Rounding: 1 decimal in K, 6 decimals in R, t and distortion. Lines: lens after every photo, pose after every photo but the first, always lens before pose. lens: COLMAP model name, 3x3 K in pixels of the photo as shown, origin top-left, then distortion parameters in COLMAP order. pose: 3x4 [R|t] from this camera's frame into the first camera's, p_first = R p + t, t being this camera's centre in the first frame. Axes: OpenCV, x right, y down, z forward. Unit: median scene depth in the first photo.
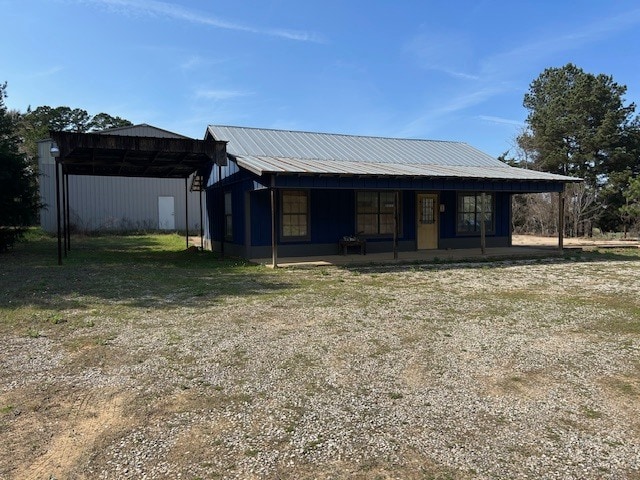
lens RADIAL K [[503.8, 0, 320.0], [0, 503.8, 240.0], [0, 0, 1]] dist [0.002285, -0.002379]
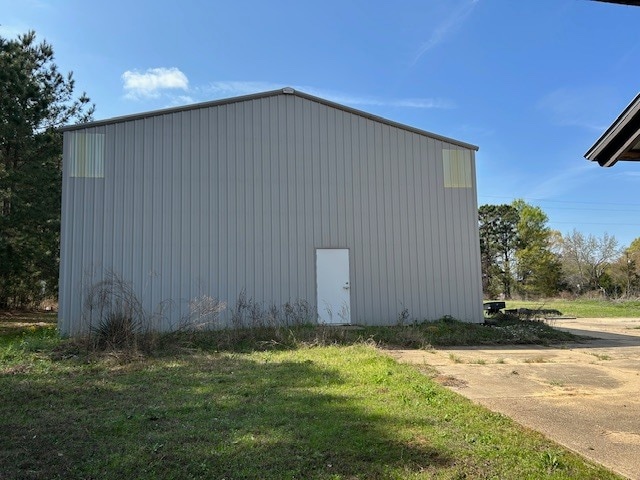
lens RADIAL K [[503.8, 0, 320.0], [0, 503.8, 240.0], [0, 0, 1]] dist [0.002285, -0.002379]
pose [[0.969714, -0.023976, -0.243064, -0.292323], [-0.008208, 0.991409, -0.130540, -0.050396], [0.244105, 0.128581, 0.961187, 0.794467]]
